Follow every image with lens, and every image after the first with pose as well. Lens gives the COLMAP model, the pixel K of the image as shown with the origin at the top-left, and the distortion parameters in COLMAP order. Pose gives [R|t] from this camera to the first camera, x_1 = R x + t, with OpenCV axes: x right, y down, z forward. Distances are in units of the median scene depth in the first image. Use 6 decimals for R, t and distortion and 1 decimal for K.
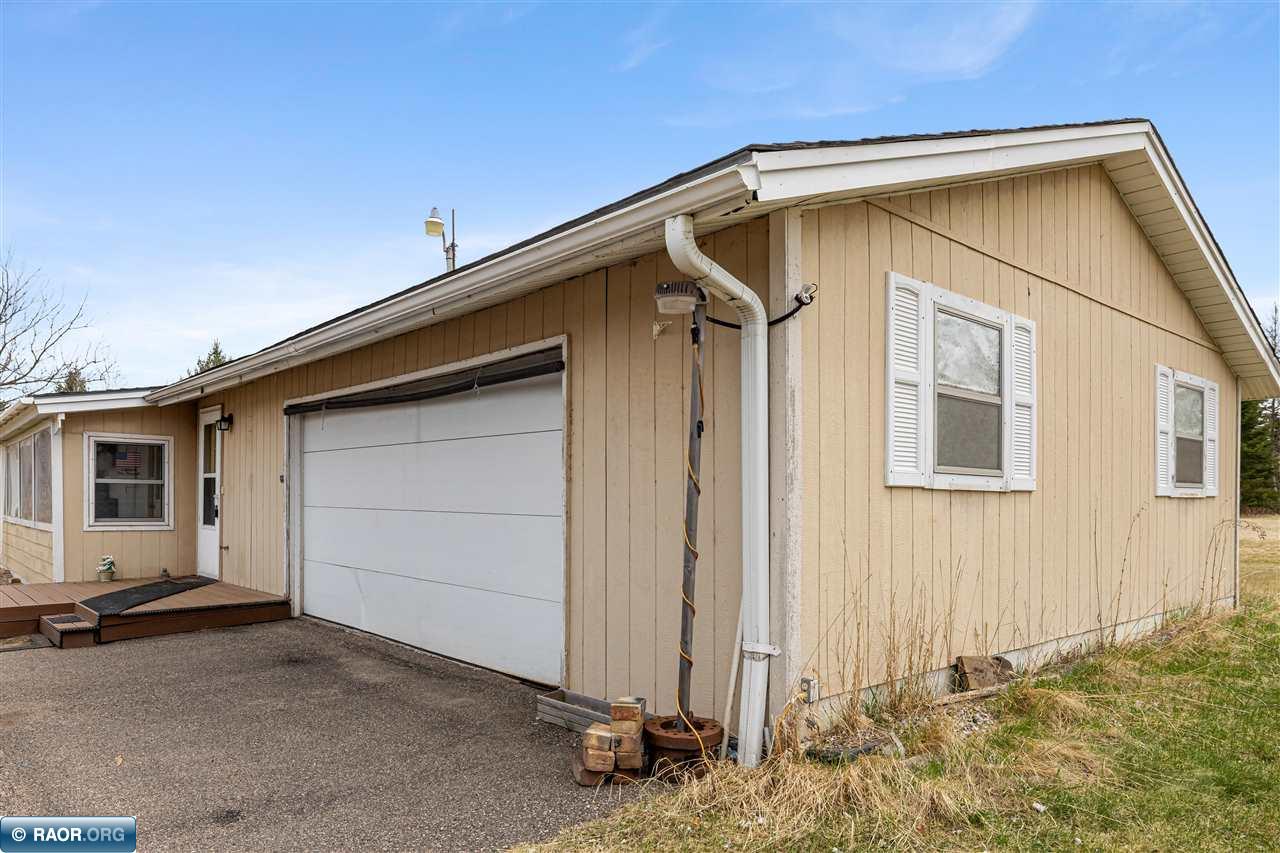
lens RADIAL K [[835.8, 0, 640.0], [0, 835.8, 426.5], [0, 0, 1]] dist [-0.006419, -0.001362]
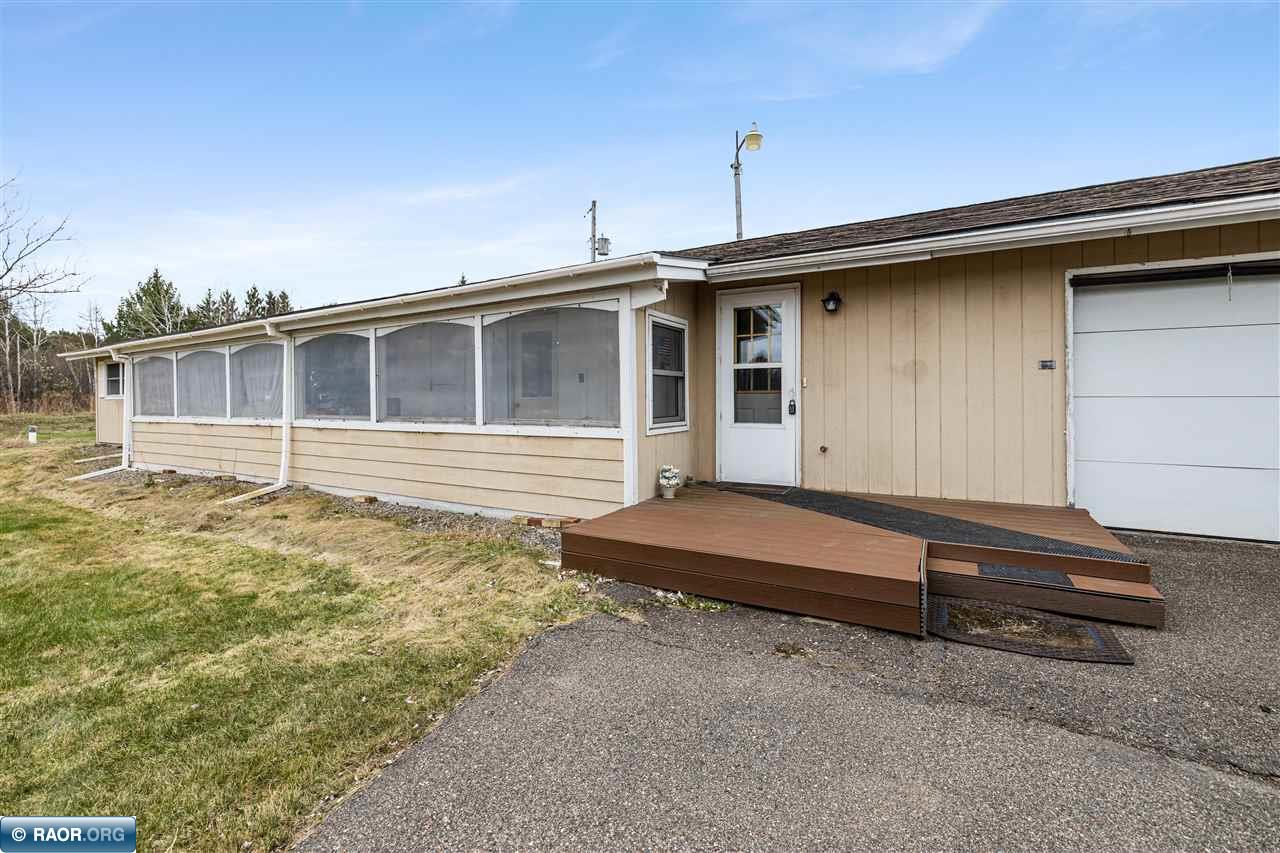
lens RADIAL K [[539.4, 0, 638.6], [0, 539.4, 401.3], [0, 0, 1]] dist [-0.004252, -0.000314]
pose [[0.944556, -0.016056, 0.327958, -0.837642], [-0.013081, 0.996171, 0.086445, 0.048763], [-0.328090, -0.085942, 0.940729, 0.525219]]
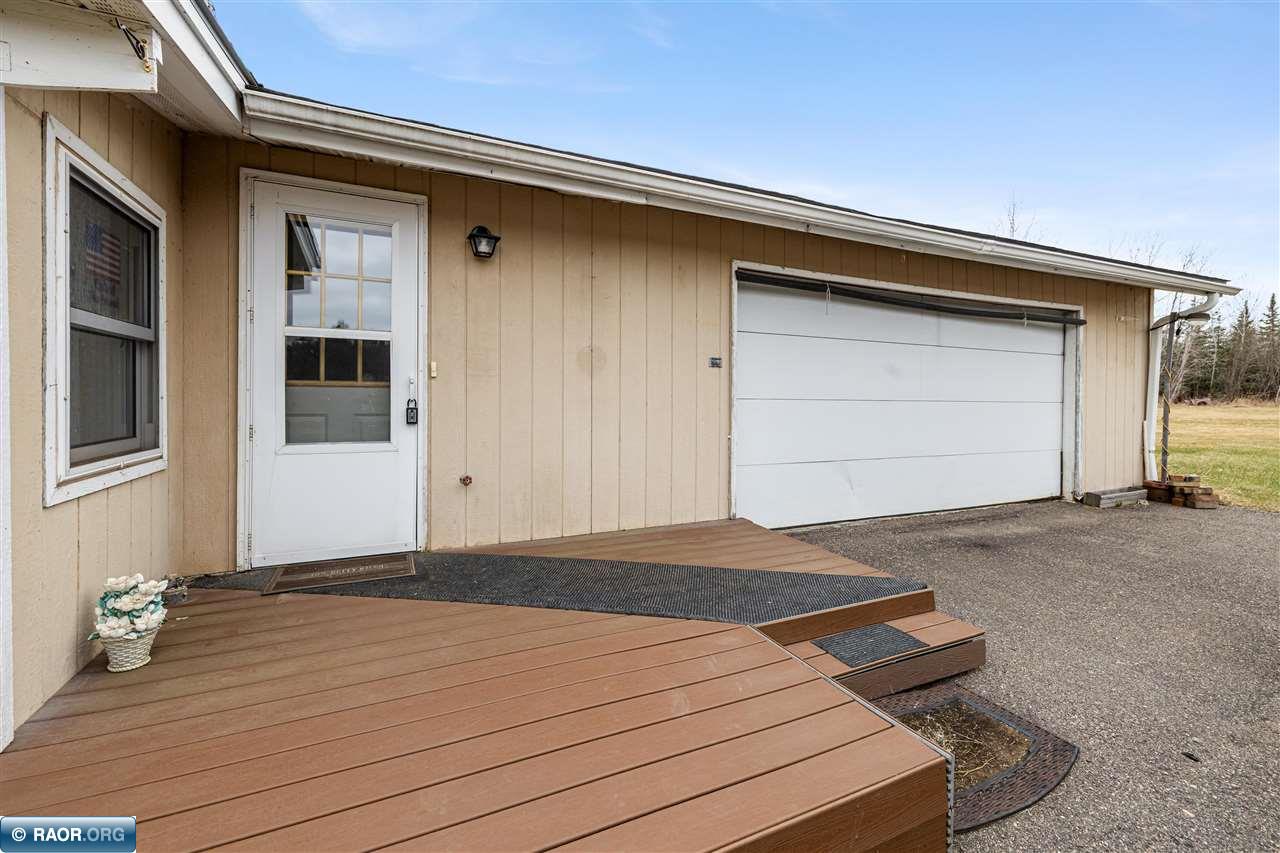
lens RADIAL K [[539.4, 0, 638.6], [0, 539.4, 401.3], [0, 0, 1]] dist [-0.004252, -0.000314]
pose [[0.290199, -0.015194, 0.956846, -0.769321], [-0.085028, 0.995510, 0.041596, 0.070042], [-0.953181, -0.093430, 0.287604, 0.778253]]
